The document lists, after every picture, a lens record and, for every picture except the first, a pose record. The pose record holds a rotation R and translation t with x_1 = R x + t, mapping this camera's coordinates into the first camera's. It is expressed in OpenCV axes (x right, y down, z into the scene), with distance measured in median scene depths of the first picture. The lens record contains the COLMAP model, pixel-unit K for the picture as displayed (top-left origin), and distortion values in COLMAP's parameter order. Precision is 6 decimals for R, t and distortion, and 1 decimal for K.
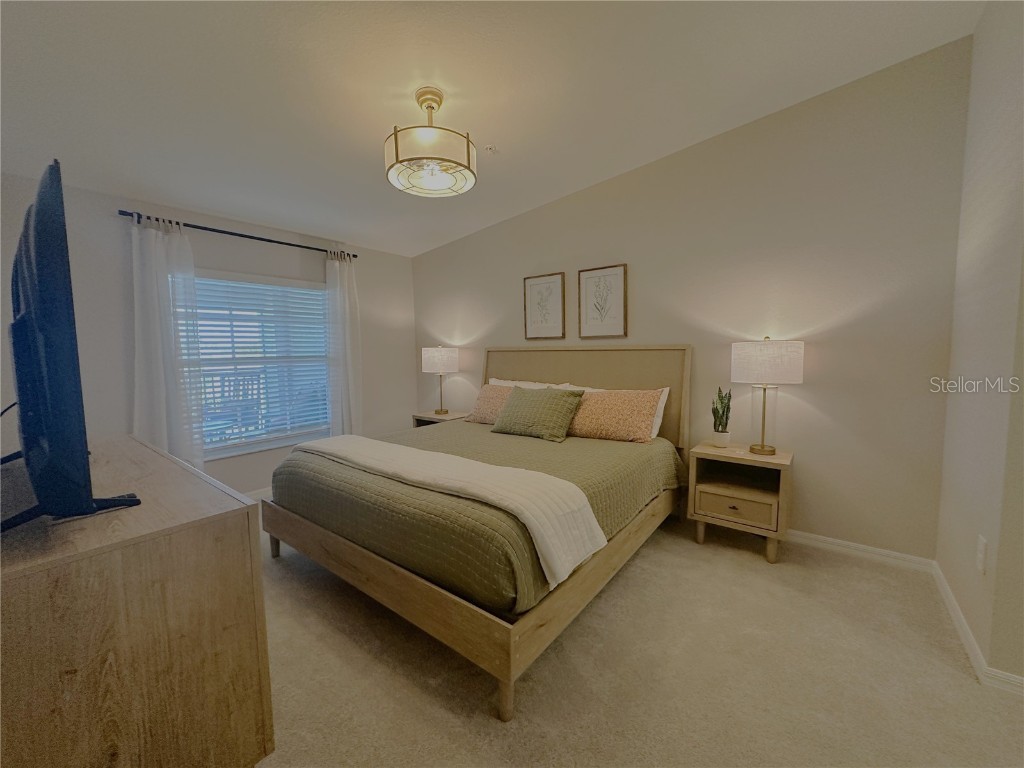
lens RADIAL K [[421.0, 0, 513.6], [0, 421.0, 384.1], [0, 0, 1]] dist [-0.002297, 0.000369]
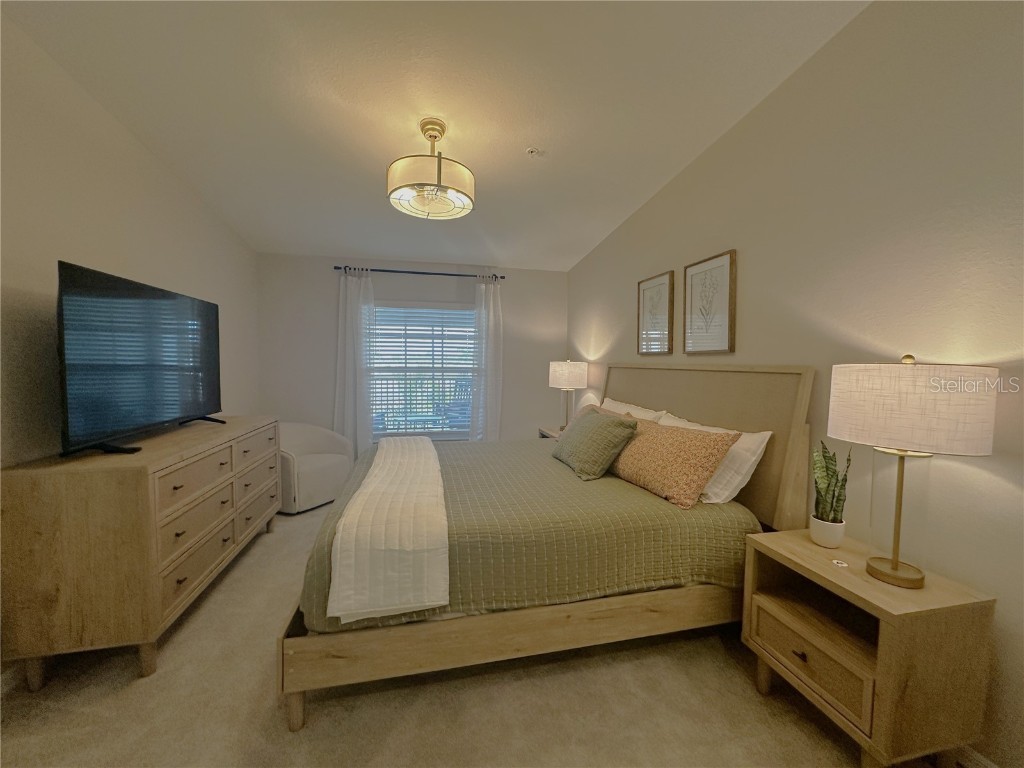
lens RADIAL K [[421.0, 0, 515.3], [0, 421.0, 382.7], [0, 0, 1]] dist [-0.002297, 0.000369]
pose [[0.764344, 0.053541, -0.642582, 0.467440], [-0.073661, 0.997273, -0.004524, -0.034488], [0.640588, 0.050791, 0.766203, 0.243649]]
